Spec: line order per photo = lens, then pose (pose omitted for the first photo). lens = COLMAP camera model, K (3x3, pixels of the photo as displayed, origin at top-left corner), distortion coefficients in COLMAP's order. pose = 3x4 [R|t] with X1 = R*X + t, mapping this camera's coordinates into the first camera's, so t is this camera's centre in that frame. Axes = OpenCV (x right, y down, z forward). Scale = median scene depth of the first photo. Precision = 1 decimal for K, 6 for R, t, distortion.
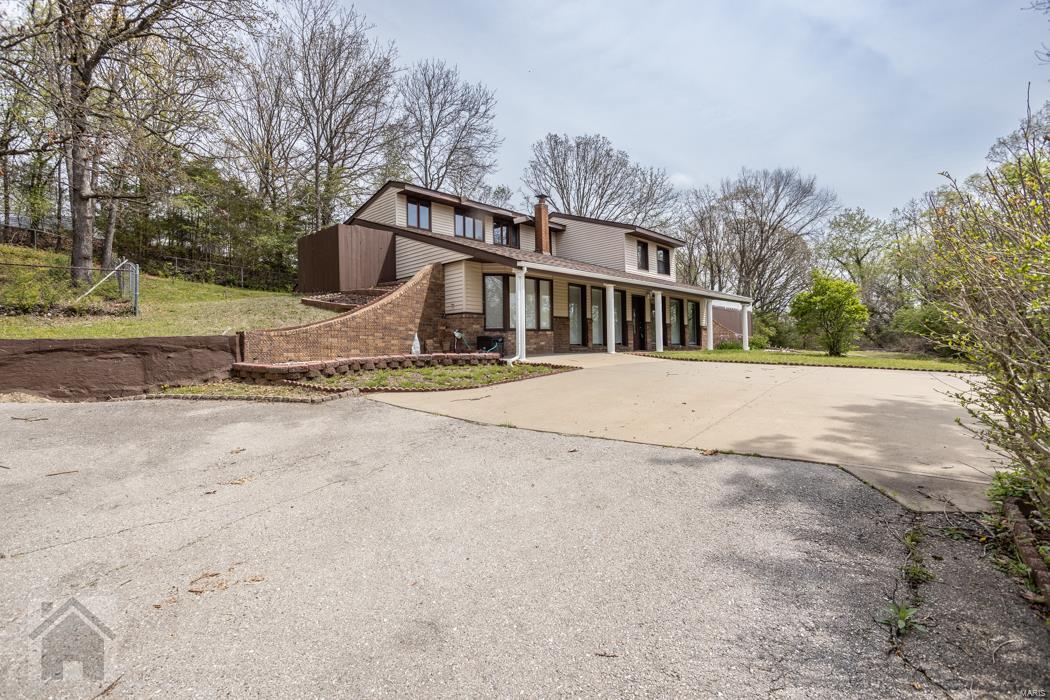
lens RADIAL K [[505.8, 0, 520.5], [0, 505.8, 348.8], [0, 0, 1]] dist [-0.051233, 0.031953]
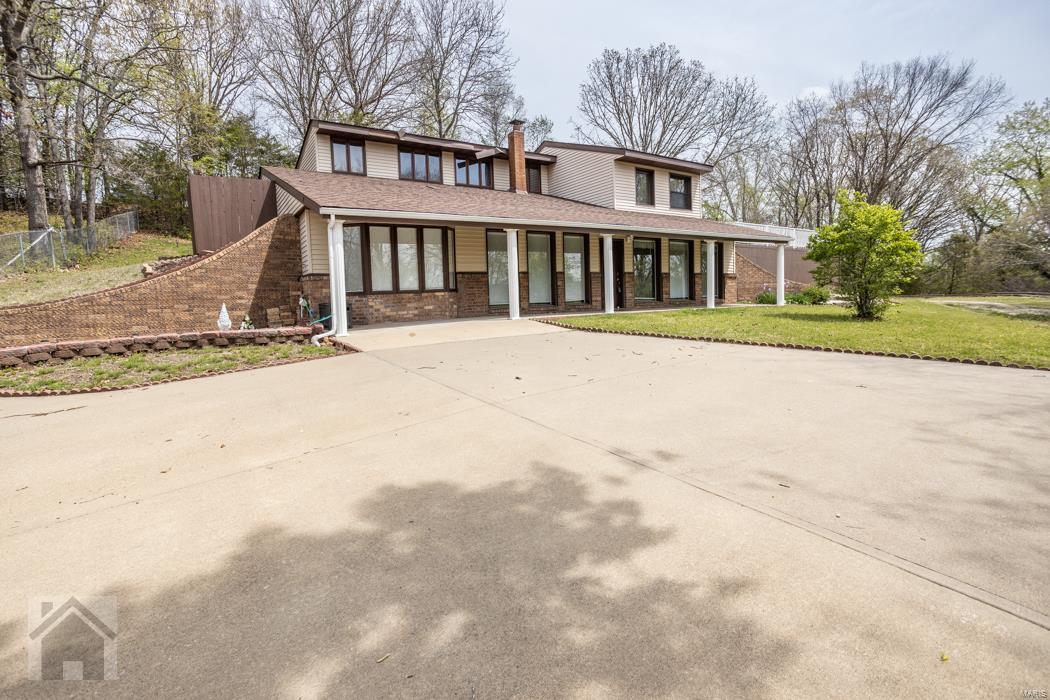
lens RADIAL K [[505.8, 0, 520.5], [0, 505.8, 348.8], [0, 0, 1]] dist [-0.051233, 0.031953]
pose [[0.972610, 0.007005, -0.232339, 0.250262], [0.017948, 0.994299, 0.105110, -0.018514], [0.231751, -0.106401, 0.966939, 0.167918]]
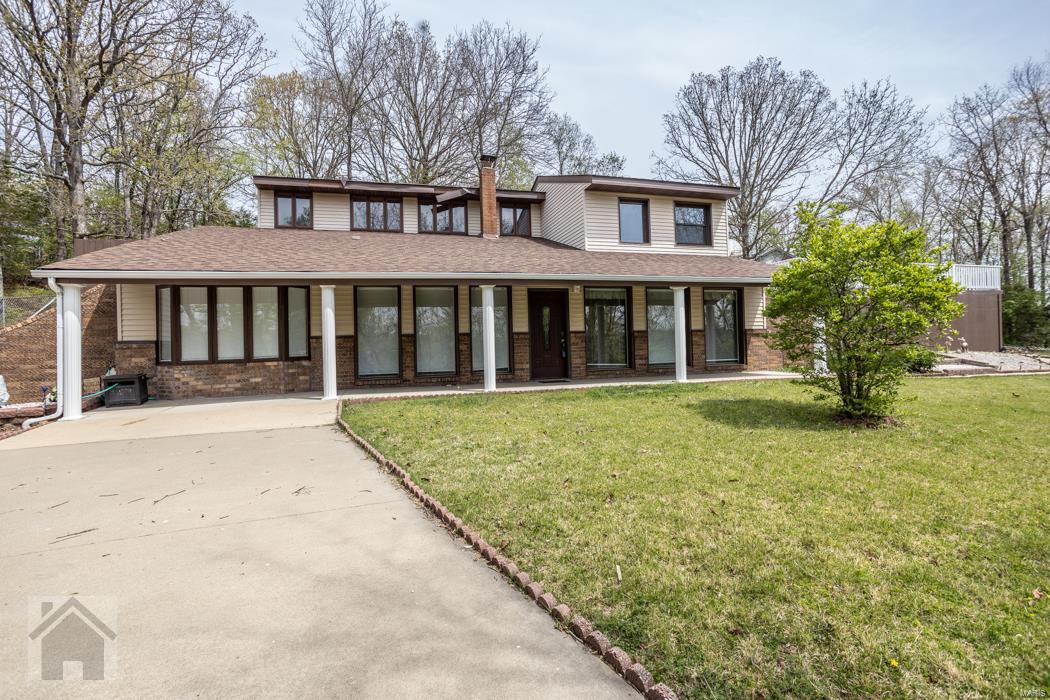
lens RADIAL K [[505.8, 0, 520.5], [0, 505.8, 348.8], [0, 0, 1]] dist [-0.051233, 0.031953]
pose [[0.861224, -0.005176, -0.508200, 0.461391], [0.014136, 0.999805, 0.013773, -0.038216], [0.508030, -0.019045, 0.861129, 0.407301]]
